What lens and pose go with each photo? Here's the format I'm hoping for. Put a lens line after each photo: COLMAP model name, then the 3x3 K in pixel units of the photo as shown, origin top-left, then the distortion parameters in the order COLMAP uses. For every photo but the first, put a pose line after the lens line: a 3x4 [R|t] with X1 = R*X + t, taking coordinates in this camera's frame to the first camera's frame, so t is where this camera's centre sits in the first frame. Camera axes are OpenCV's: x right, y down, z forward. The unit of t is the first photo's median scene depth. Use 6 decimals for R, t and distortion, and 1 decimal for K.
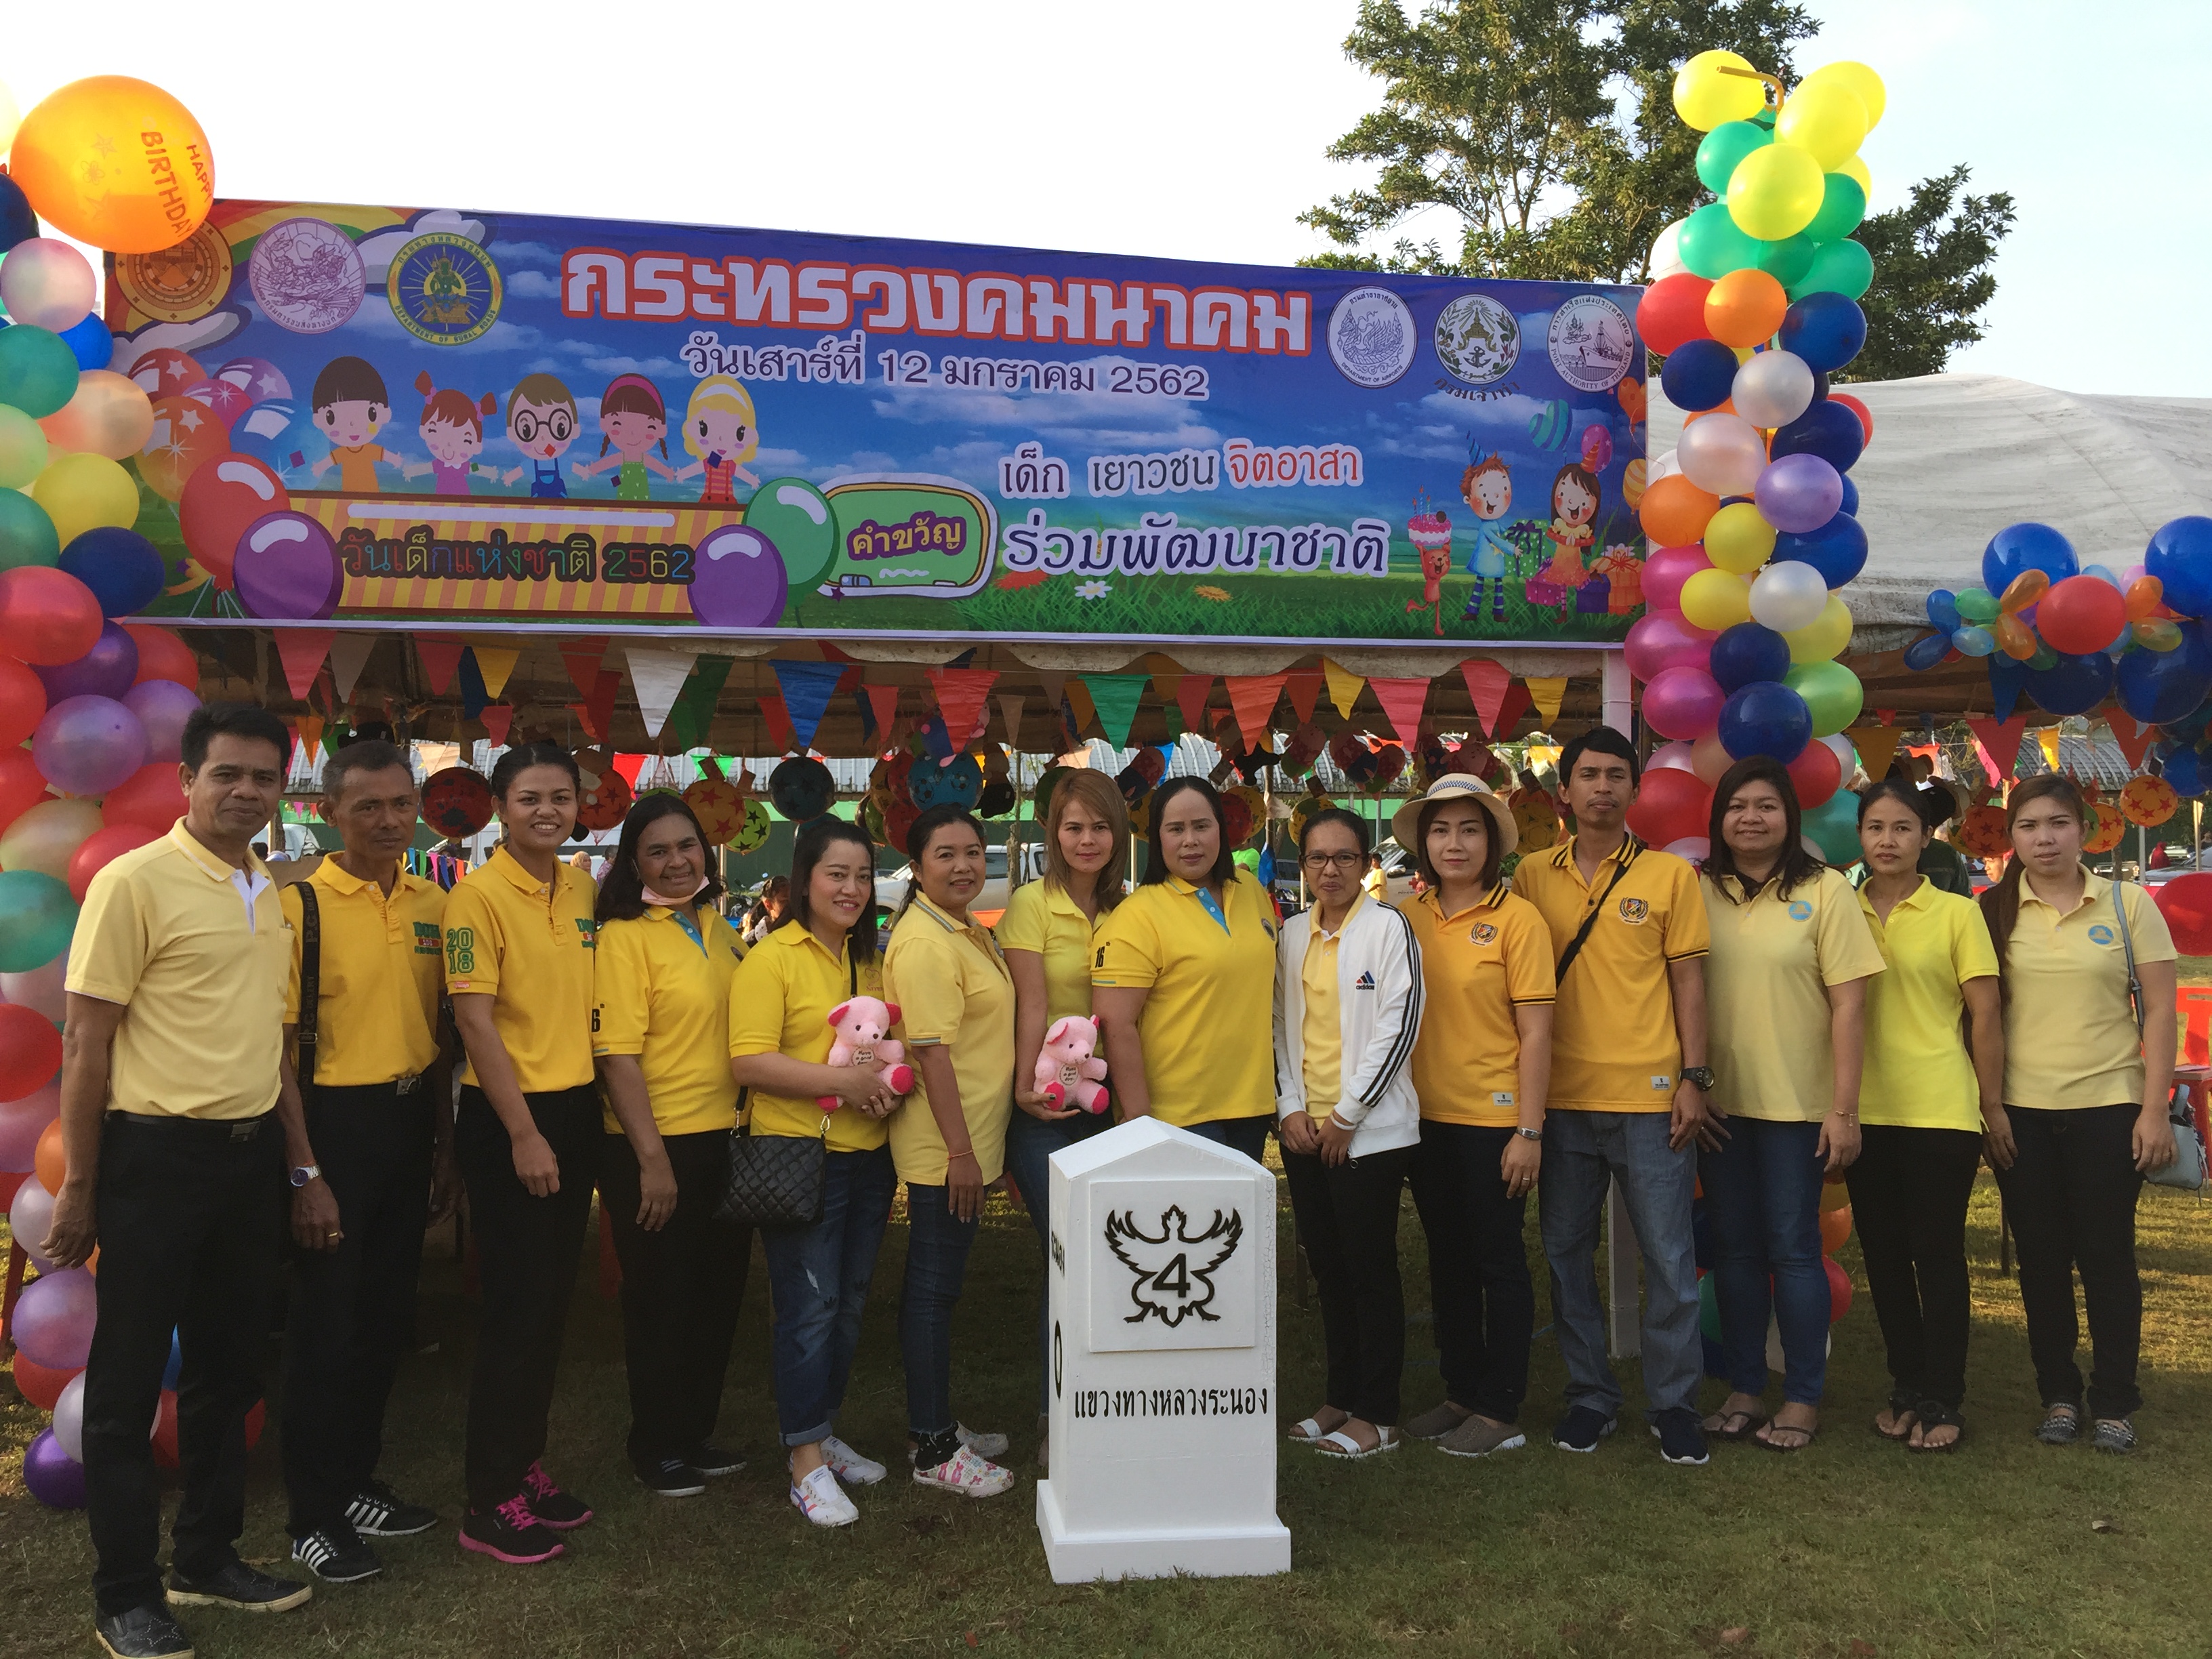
lens RADIAL K [[1911.8, 0, 1102.4], [0, 1911.8, 804.5], [0, 0, 1]] dist [0.104254, -0.178456]
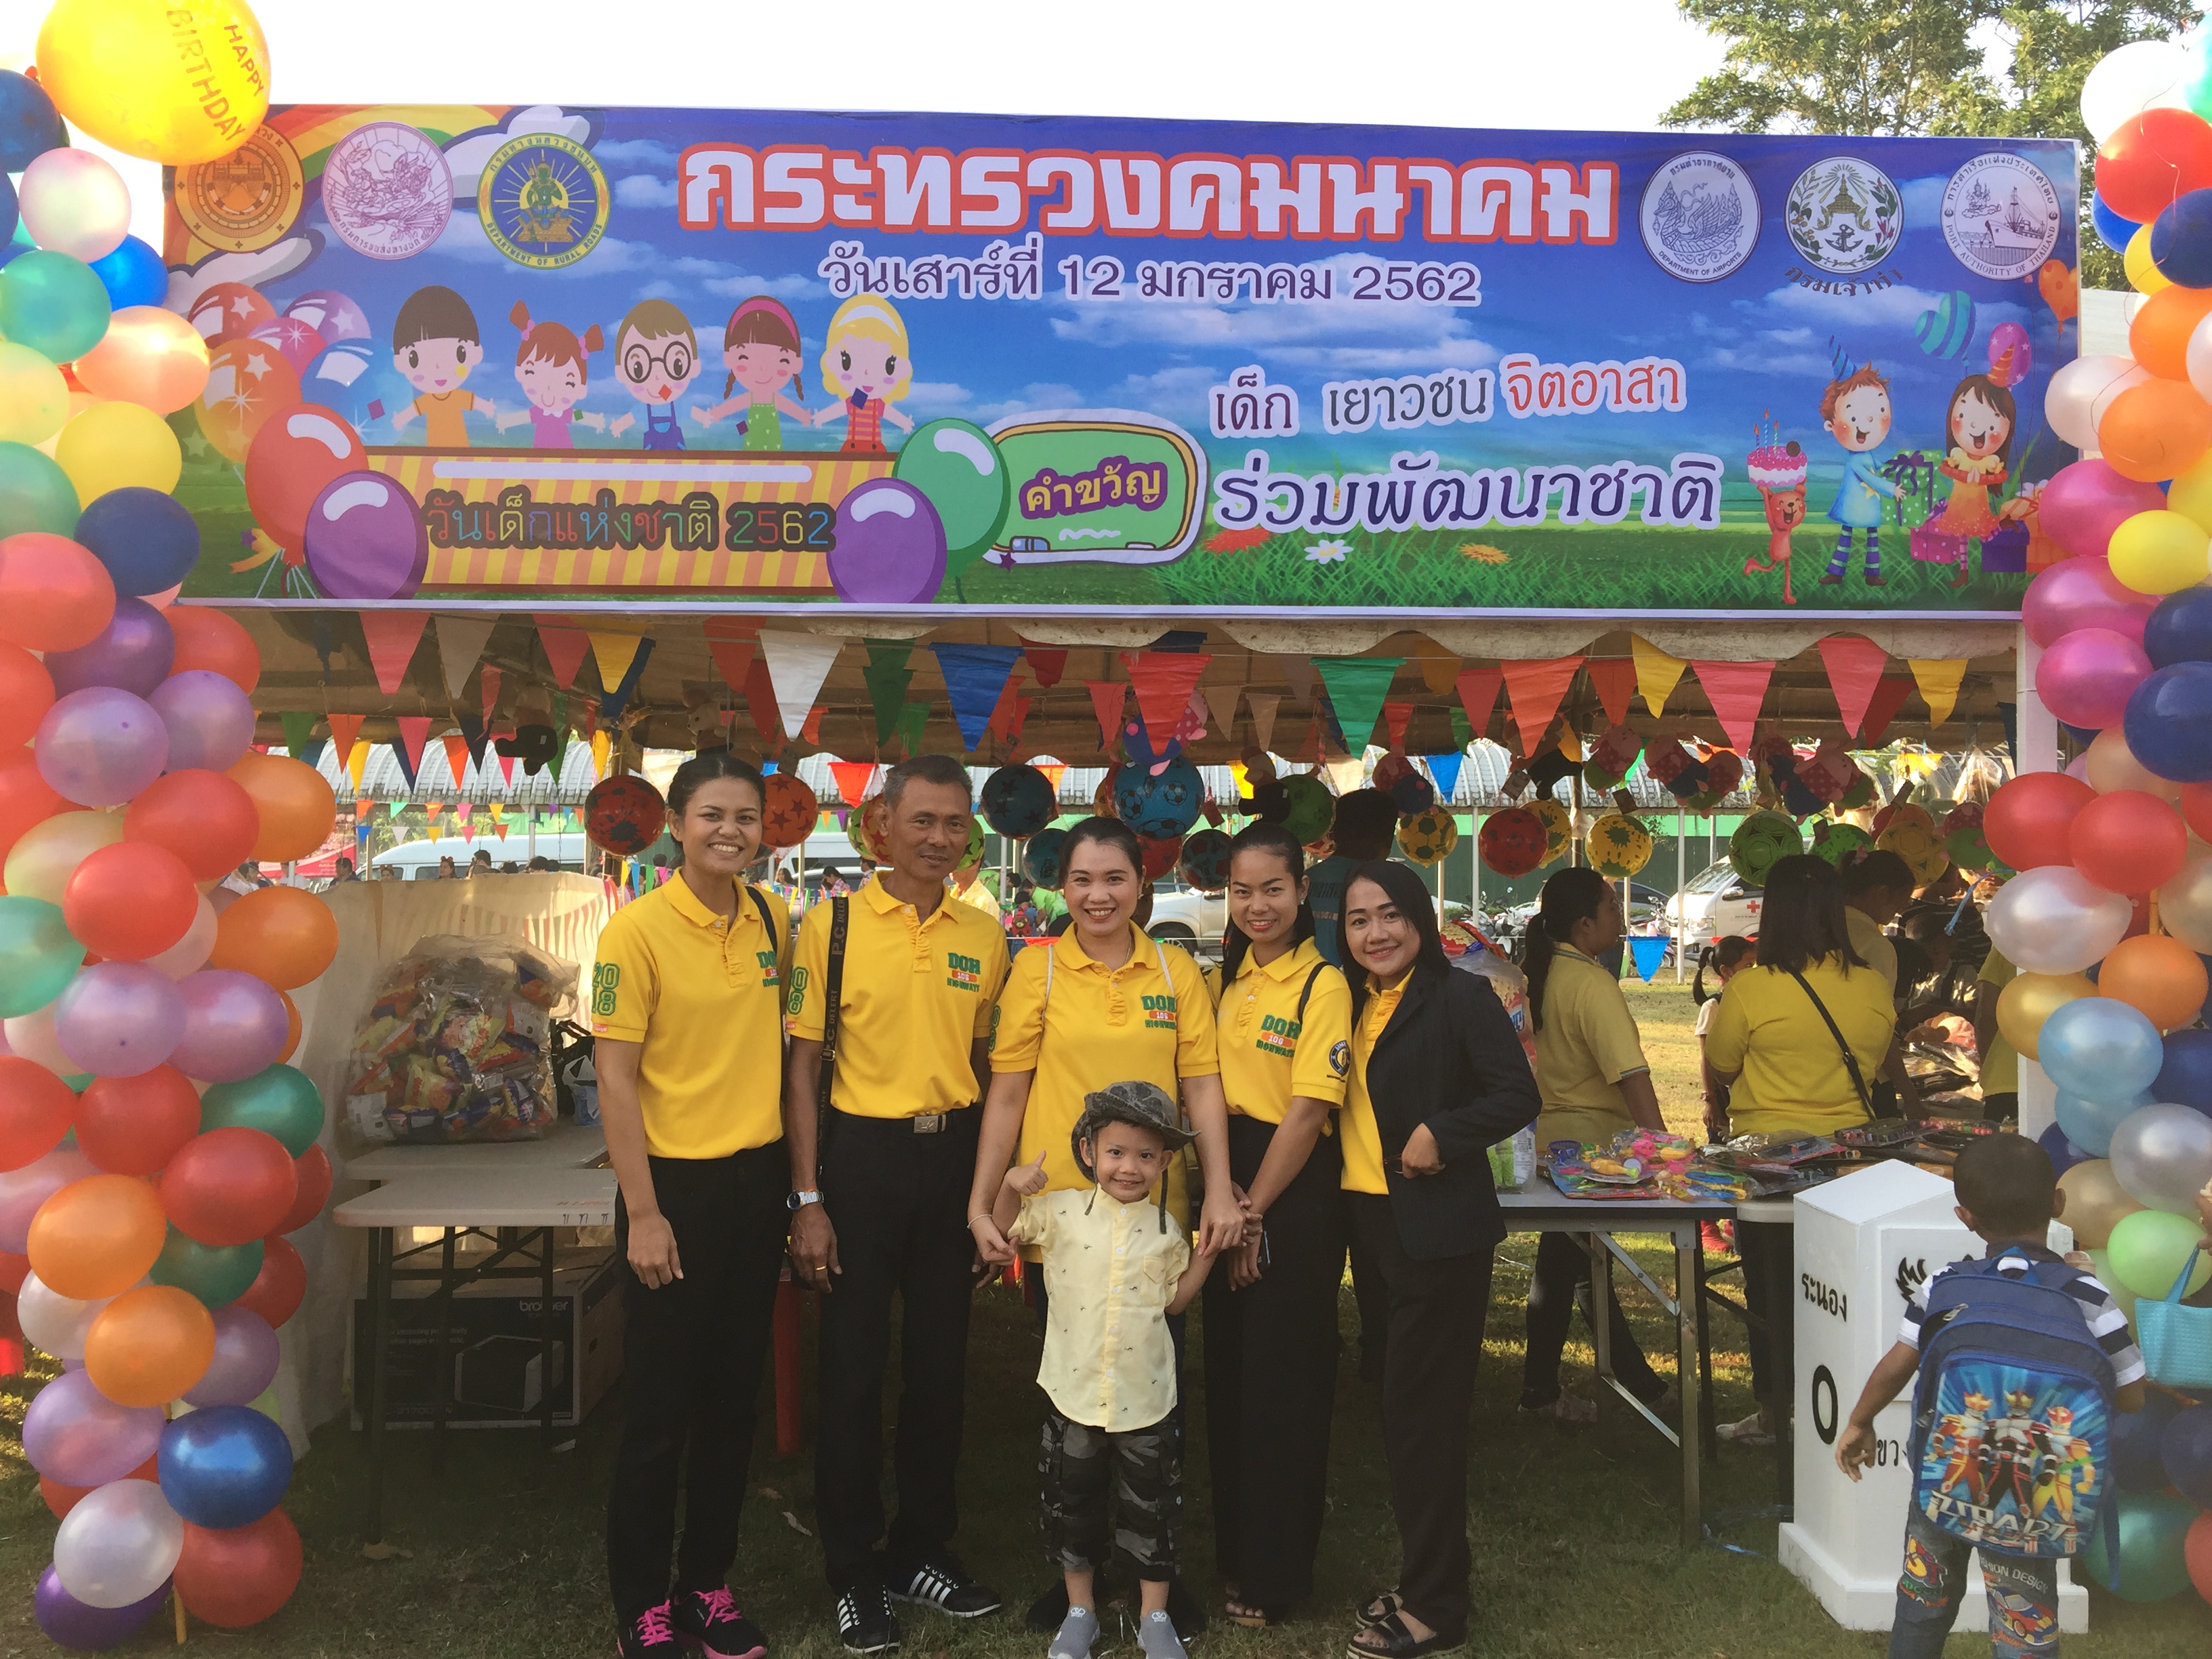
lens RADIAL K [[1911.8, 0, 1102.4], [0, 1911.8, 804.5], [0, 0, 1]] dist [0.104254, -0.178456]
pose [[0.986563, 0.004405, -0.163322, 0.033367], [-0.005443, 0.999968, -0.005910, -0.002606], [0.163290, 0.006720, 0.986555, 0.208078]]
